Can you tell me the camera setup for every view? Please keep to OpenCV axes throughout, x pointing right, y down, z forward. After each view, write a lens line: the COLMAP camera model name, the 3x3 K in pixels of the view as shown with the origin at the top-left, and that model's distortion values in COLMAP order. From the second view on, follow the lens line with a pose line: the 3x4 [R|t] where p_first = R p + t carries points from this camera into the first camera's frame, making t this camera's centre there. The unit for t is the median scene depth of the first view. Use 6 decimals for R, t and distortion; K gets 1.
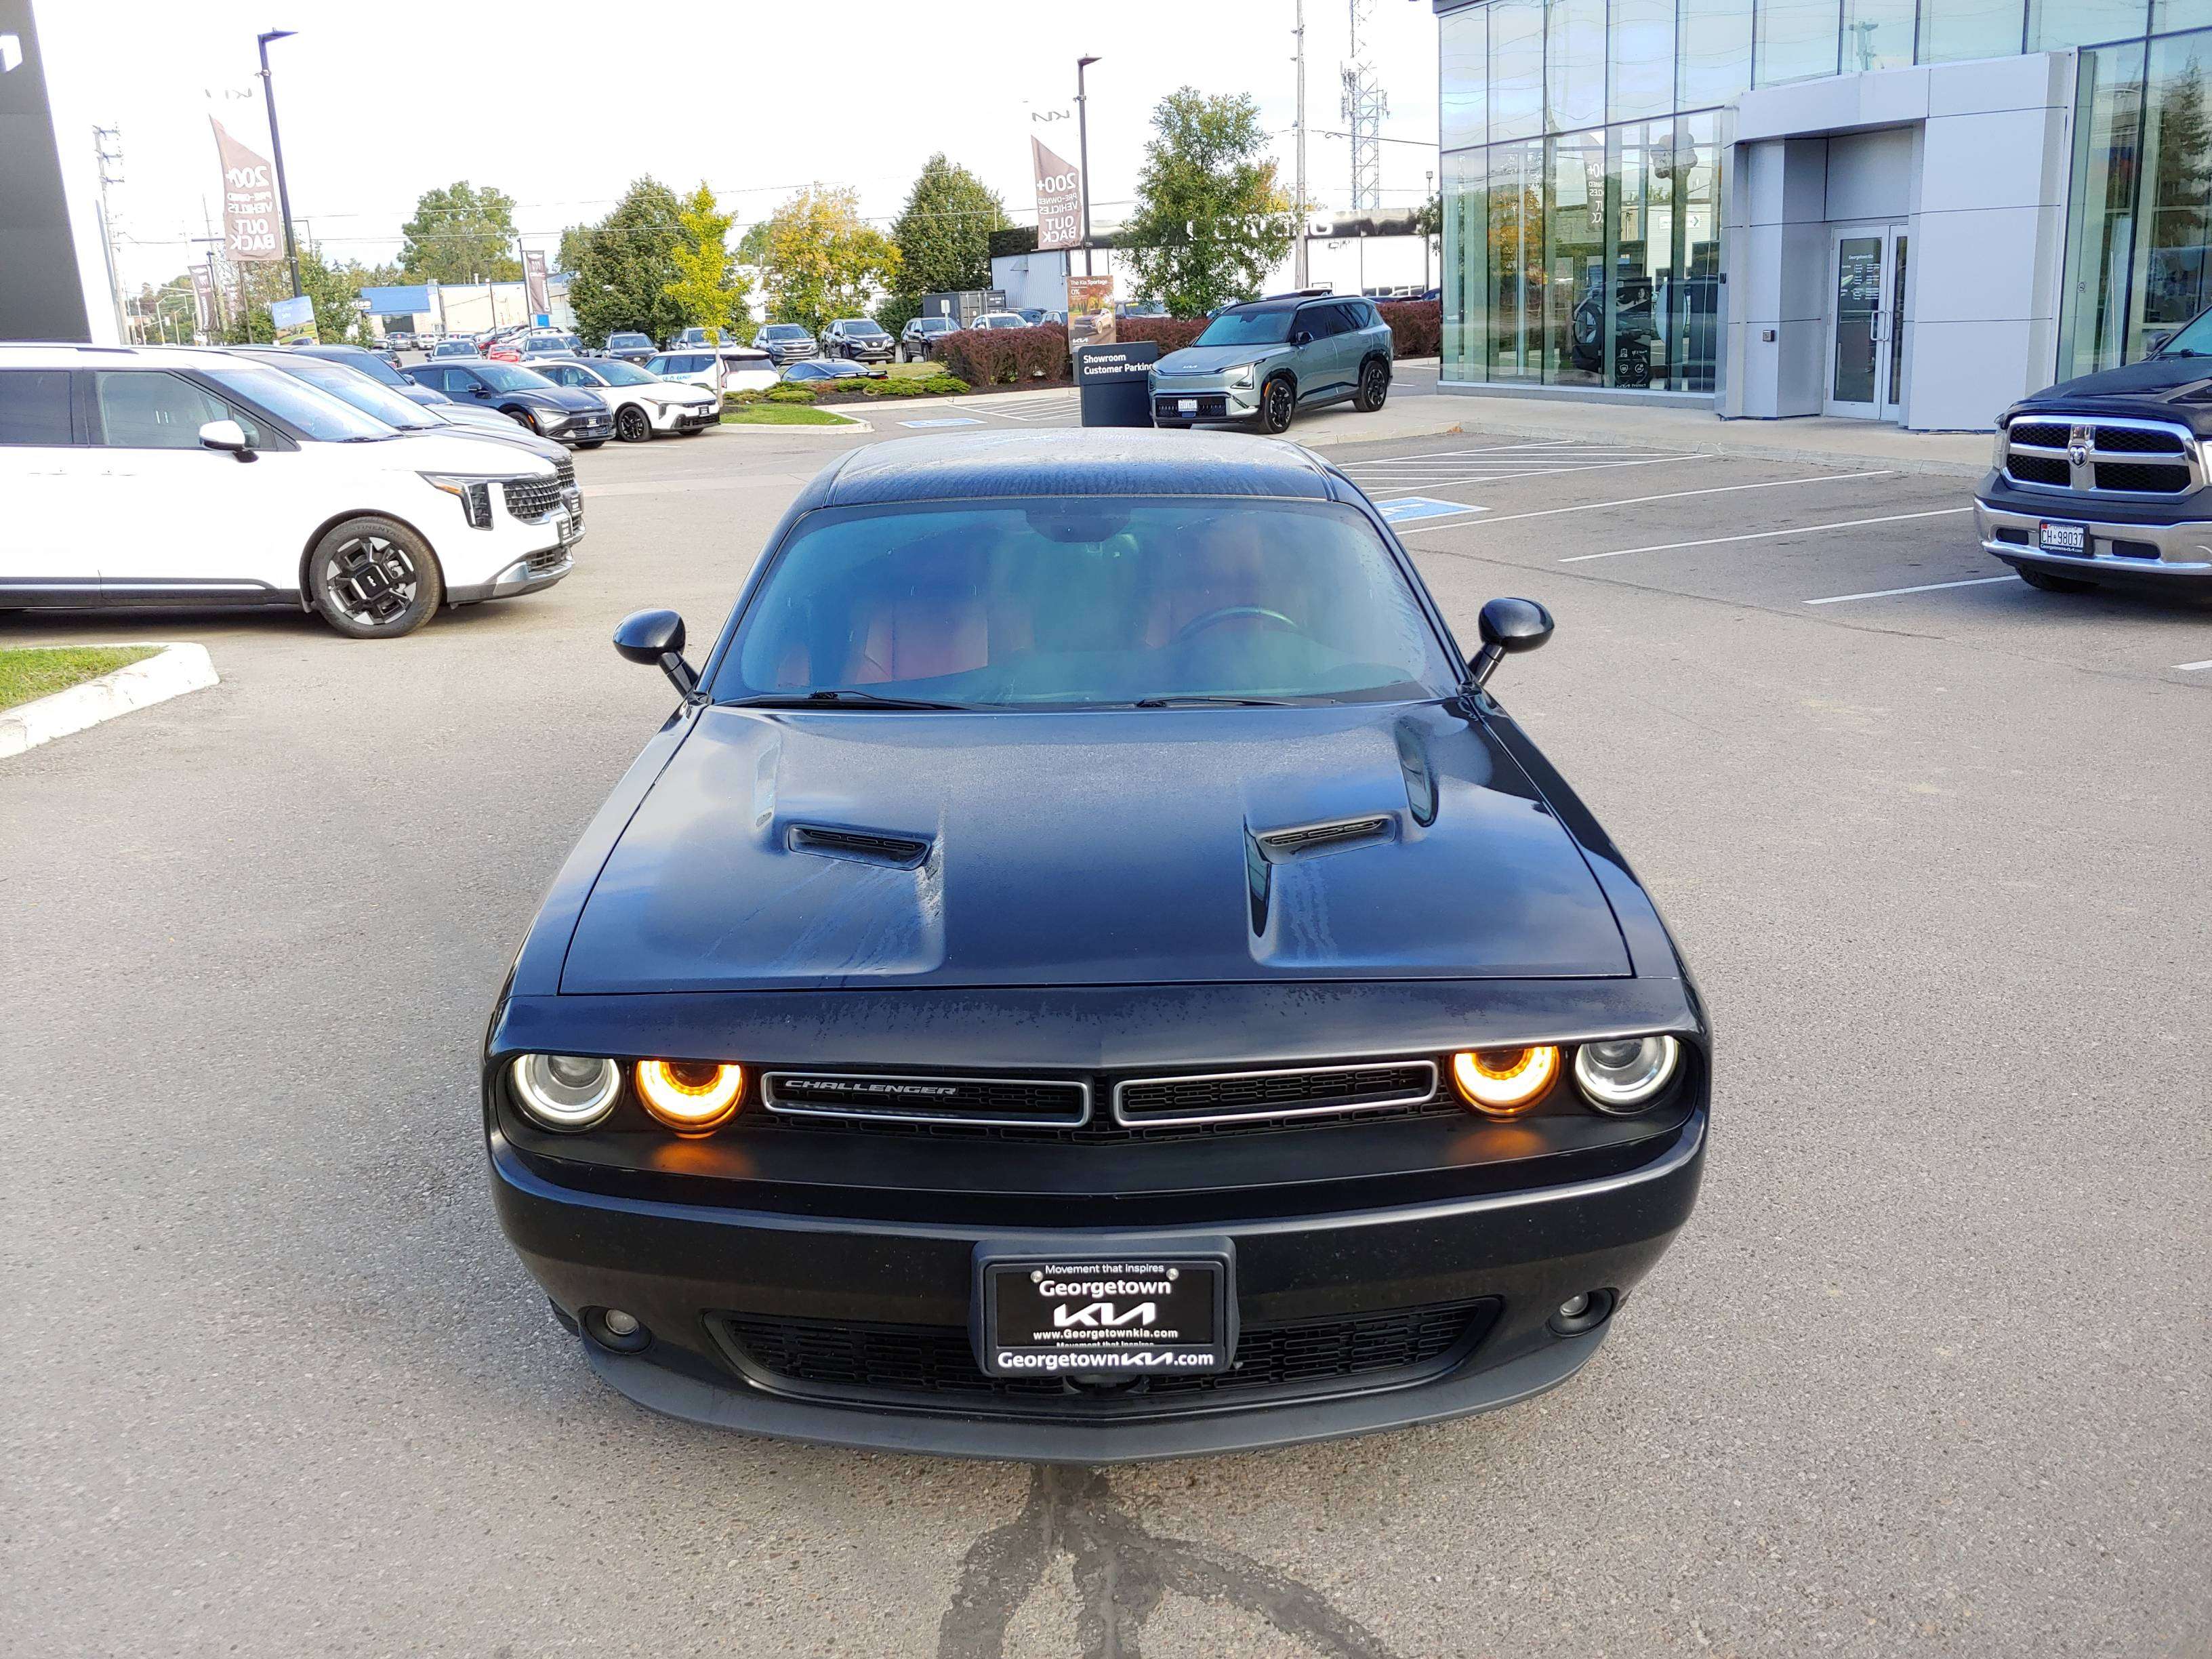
lens RADIAL K [[1943.9, 0, 1100.5], [0, 1943.9, 805.7], [0, 0, 1]] dist [-0.004780, -0.011270]
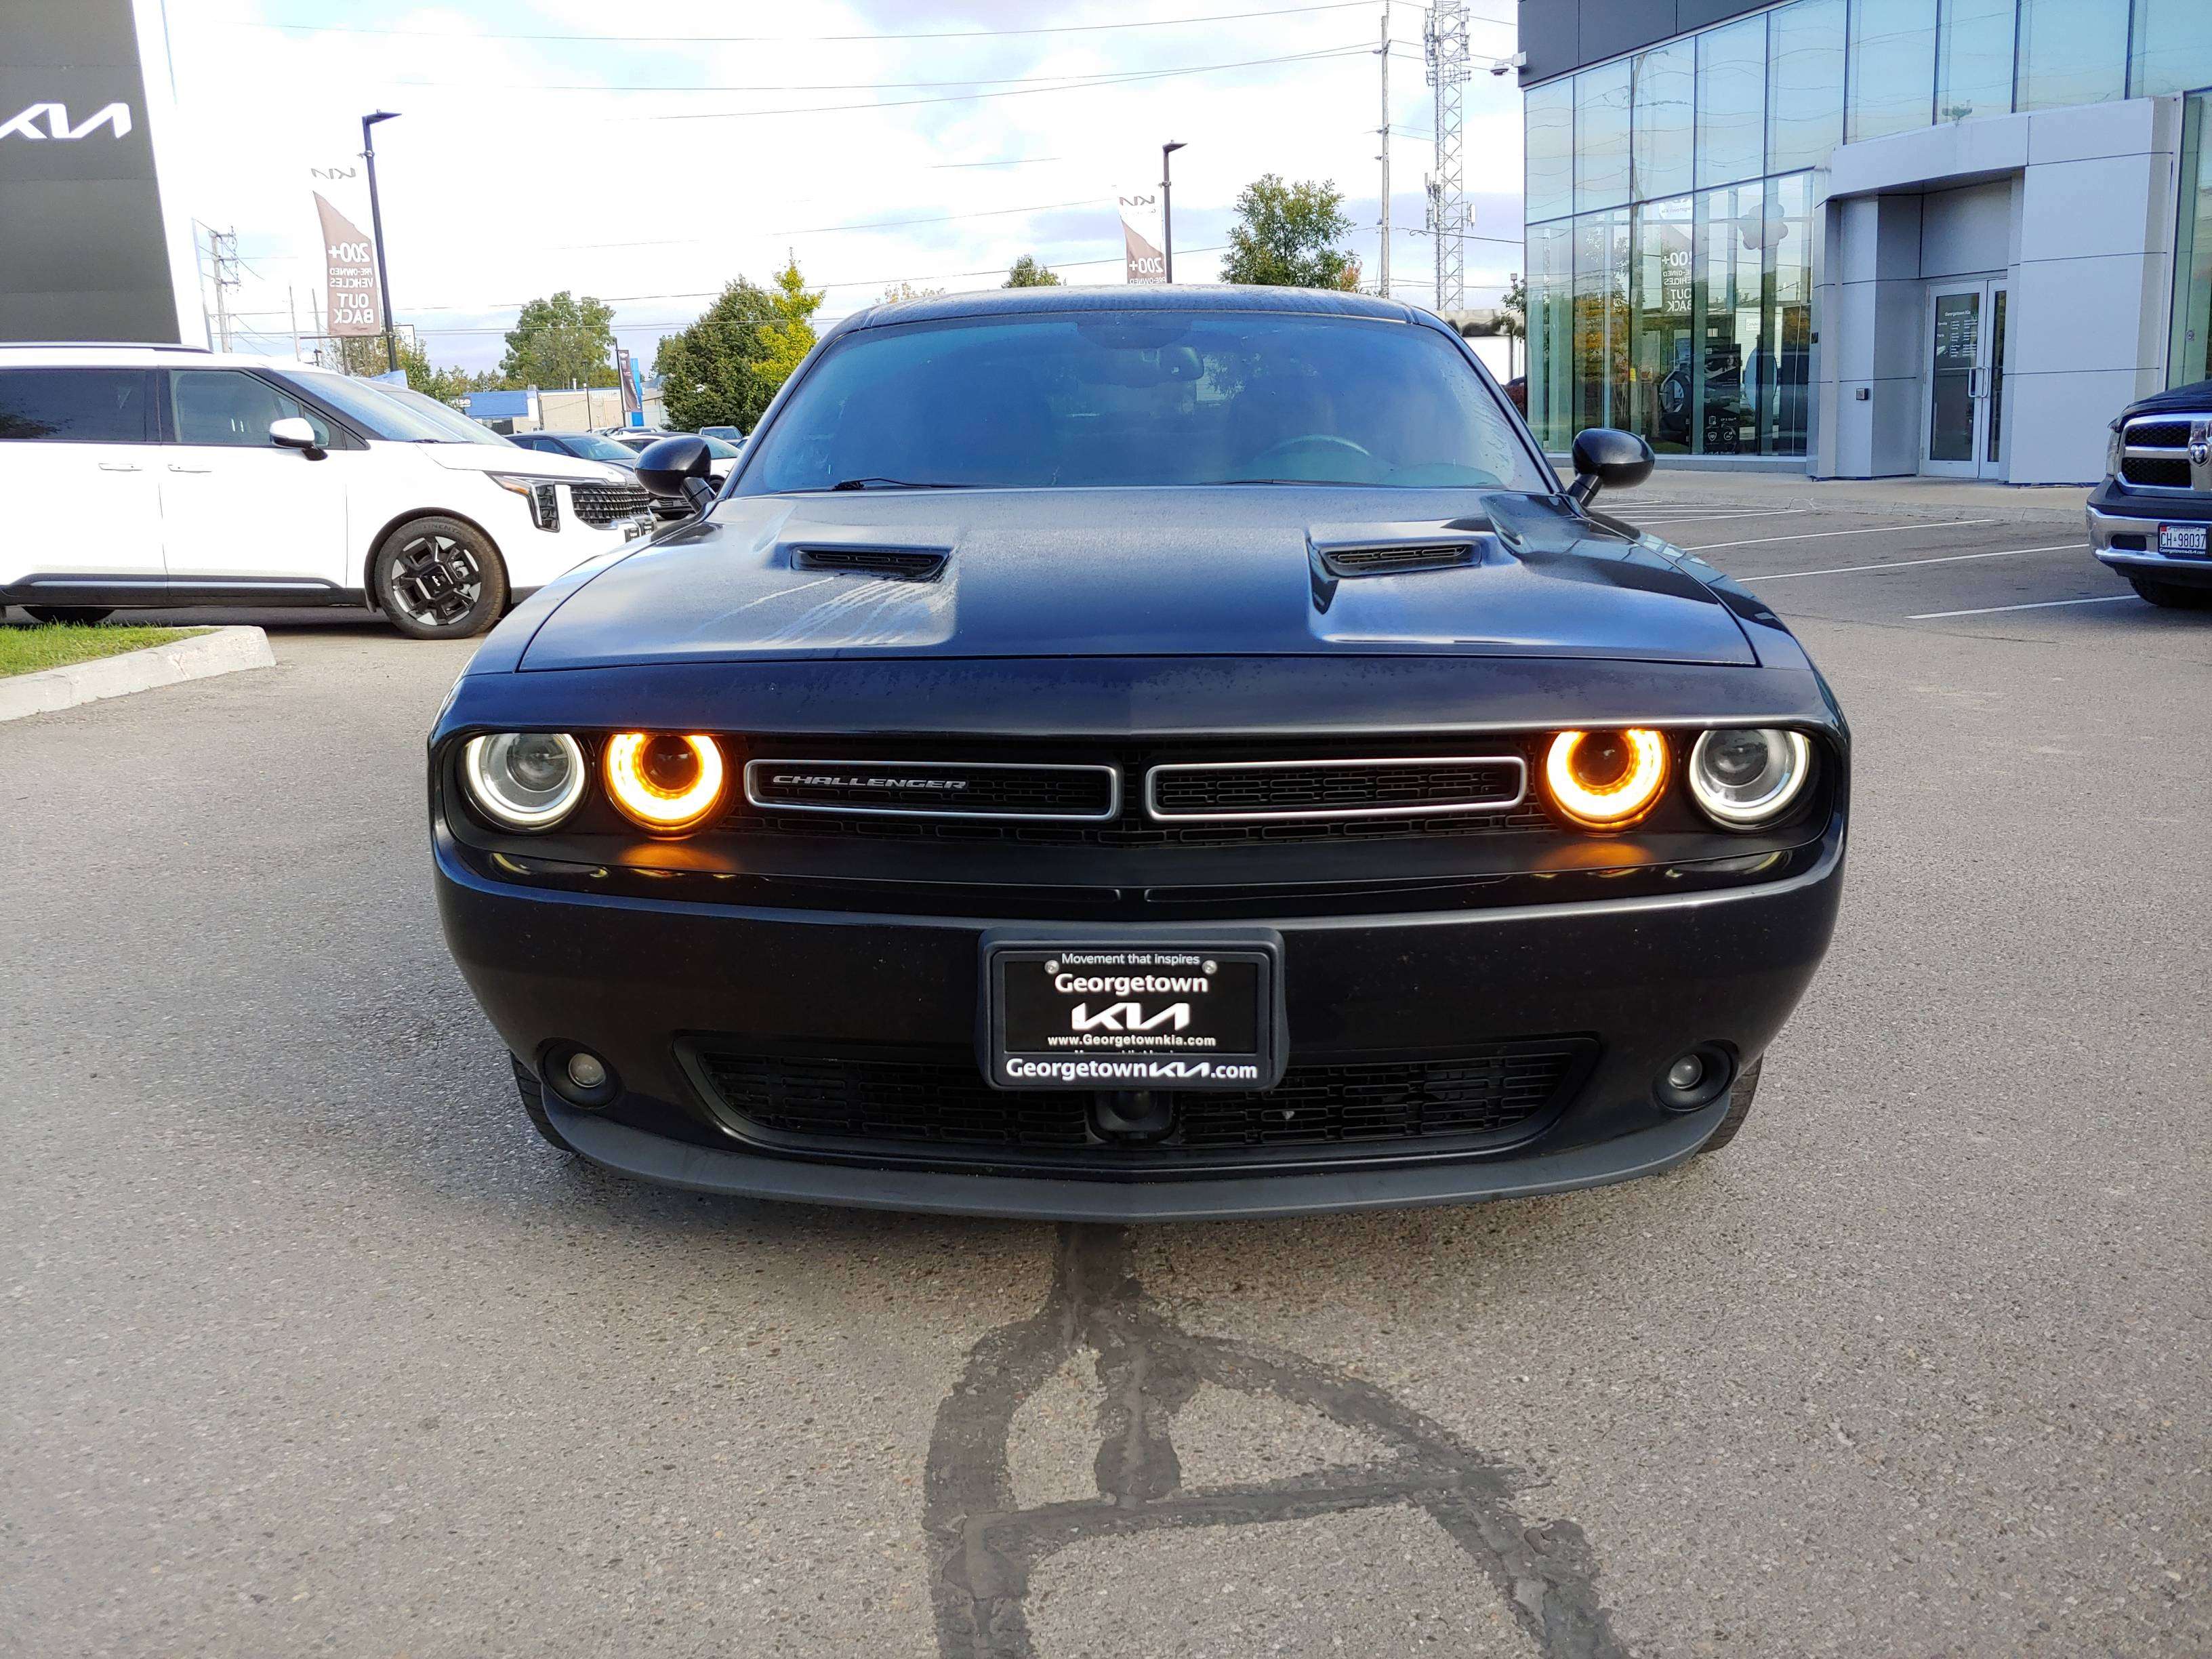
lens RADIAL K [[1943.9, 0, 1100.5], [0, 1943.9, 805.7], [0, 0, 1]] dist [-0.004780, -0.011270]
pose [[0.999071, 0.010068, -0.041896, 0.020440], [-0.012408, 0.998356, -0.055963, 0.187275], [0.041264, 0.056431, 0.997553, 0.124836]]
